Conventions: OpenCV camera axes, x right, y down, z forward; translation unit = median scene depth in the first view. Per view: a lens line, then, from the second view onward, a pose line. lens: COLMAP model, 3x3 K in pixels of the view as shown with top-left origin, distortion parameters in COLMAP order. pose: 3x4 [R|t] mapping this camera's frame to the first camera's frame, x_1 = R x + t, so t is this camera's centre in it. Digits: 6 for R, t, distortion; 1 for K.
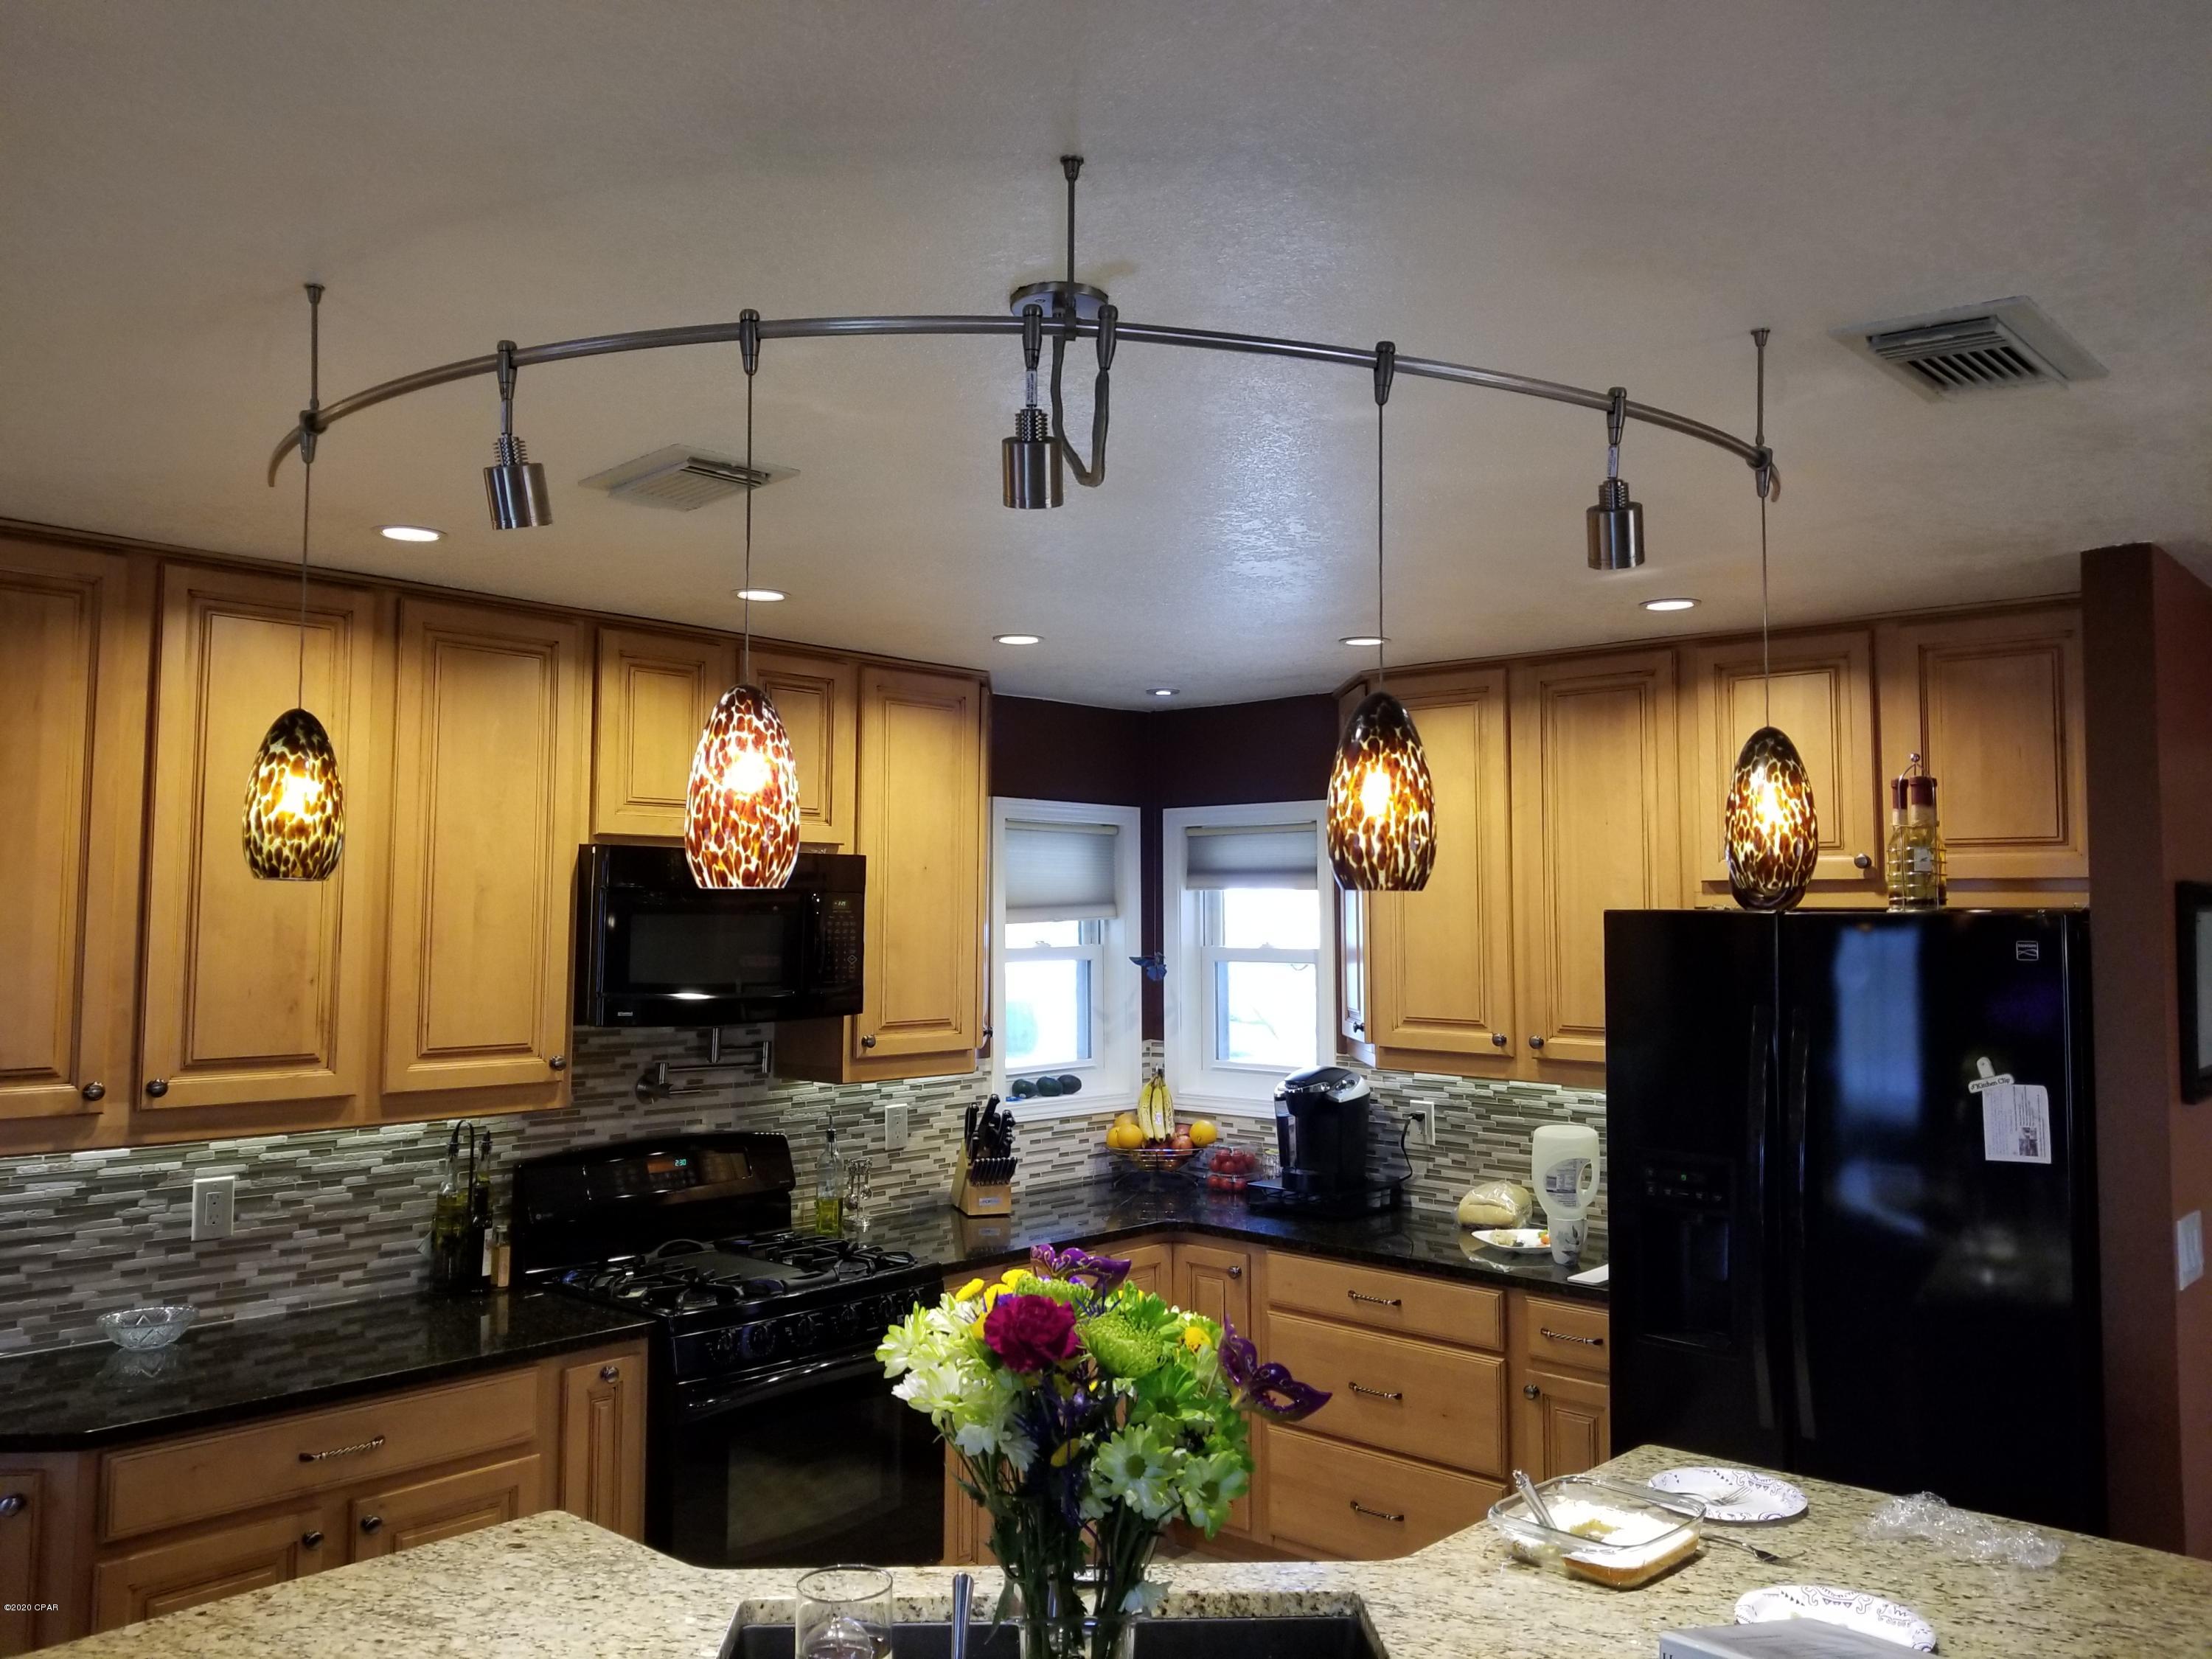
lens RADIAL K [[1746.6, 0, 1124.3], [0, 1746.6, 782.1], [0, 0, 1]] dist [0.070034, -0.115770]
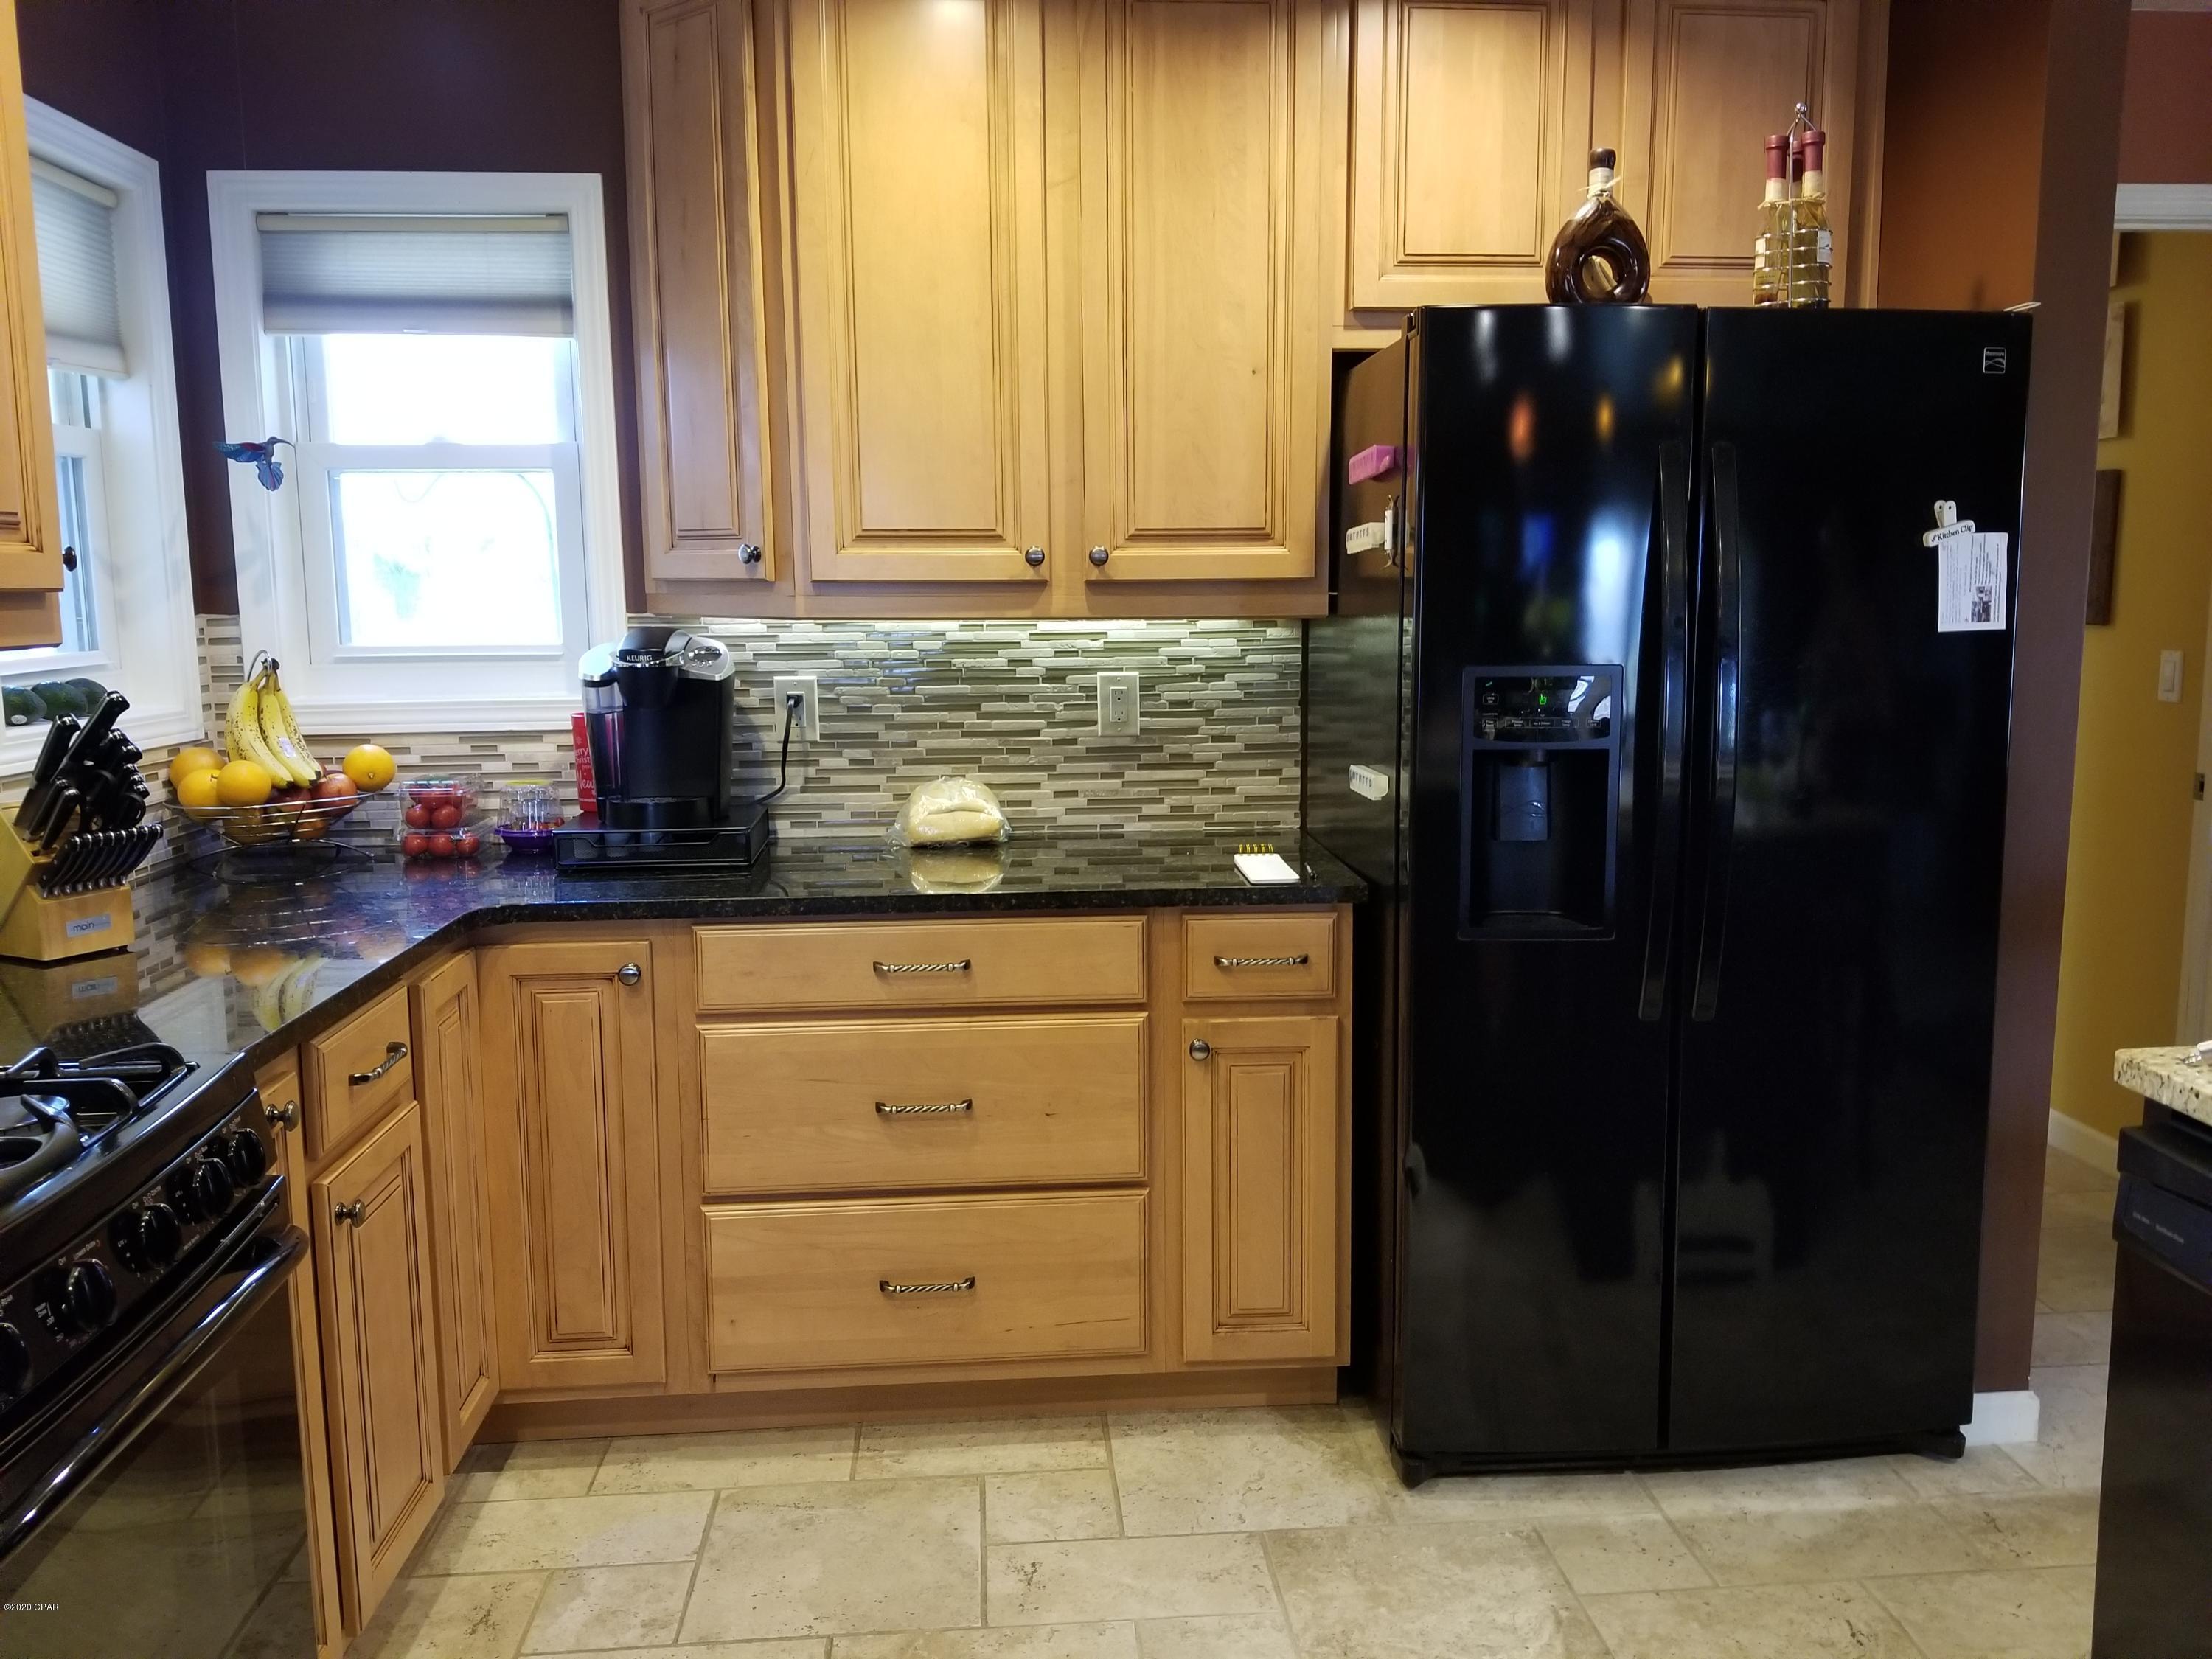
lens RADIAL K [[1746.6, 0, 1099.5], [0, 1746.6, 820.5], [0, 0, 1]] dist [0.070034, -0.115770]
pose [[0.681673, -0.107152, 0.723769, -0.301074], [-0.044354, 0.981347, 0.187059, 0.145569], [-0.730312, -0.159615, 0.664205, 0.645641]]
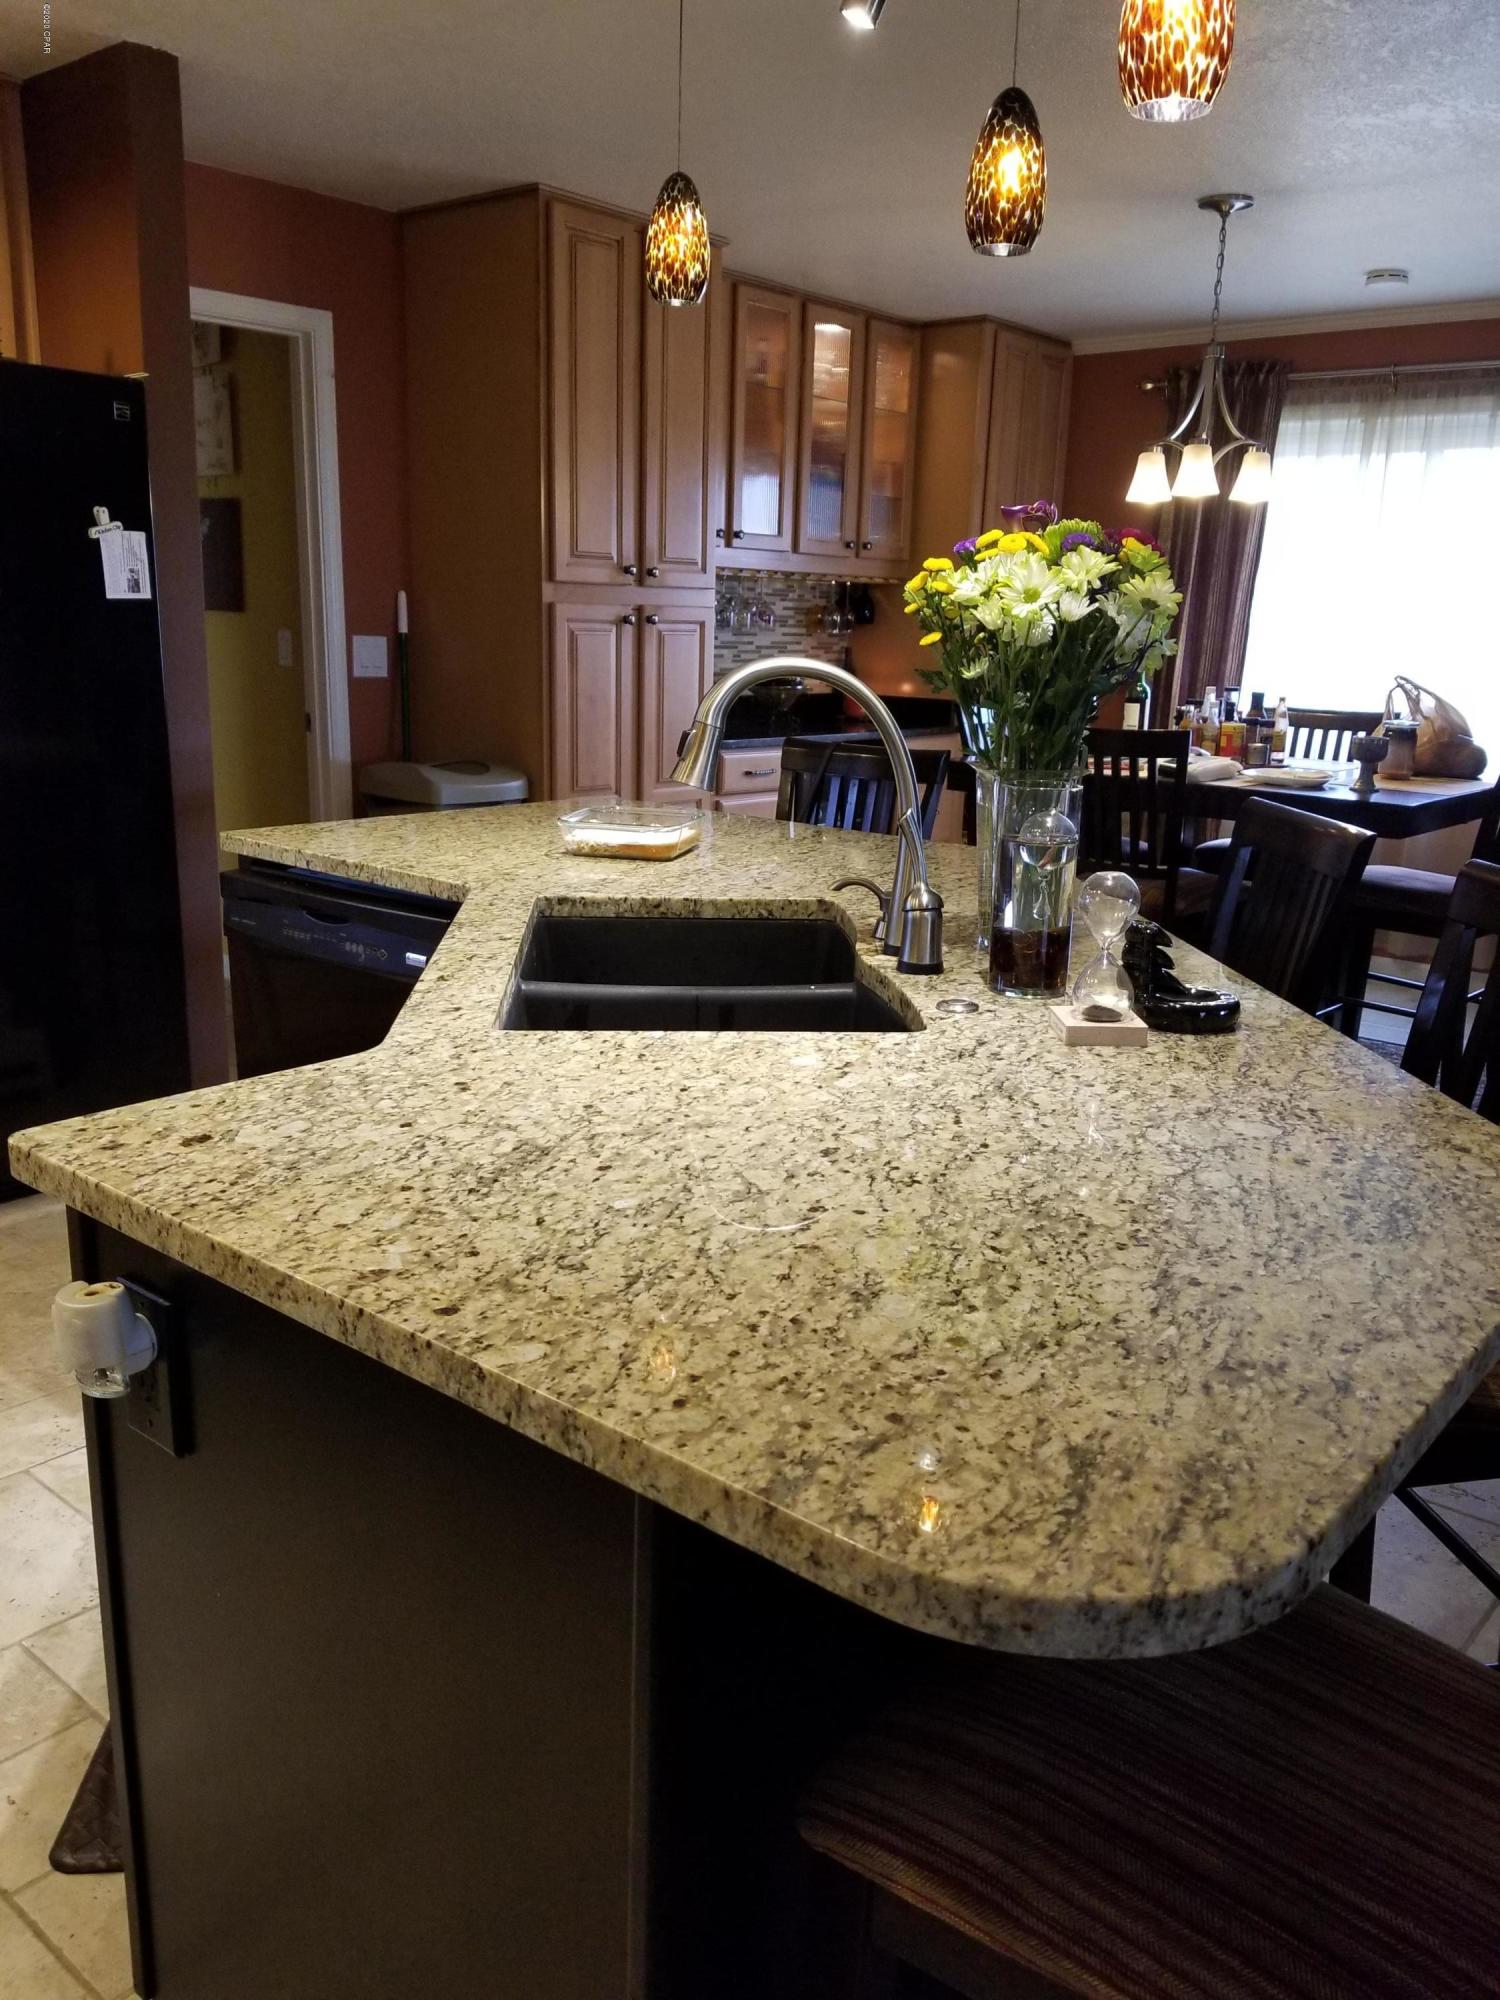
lens RADIAL K [[1579.2, 0, 752.2], [0, 1579.2, 1018.6], [0, 0, 1]] dist [0.070034, -0.115770]
pose [[-0.031337, -0.252282, 0.967146, -0.532373], [-0.103688, 0.963221, 0.247898, 0.154342], [-0.994116, -0.092513, -0.056343, 0.535719]]
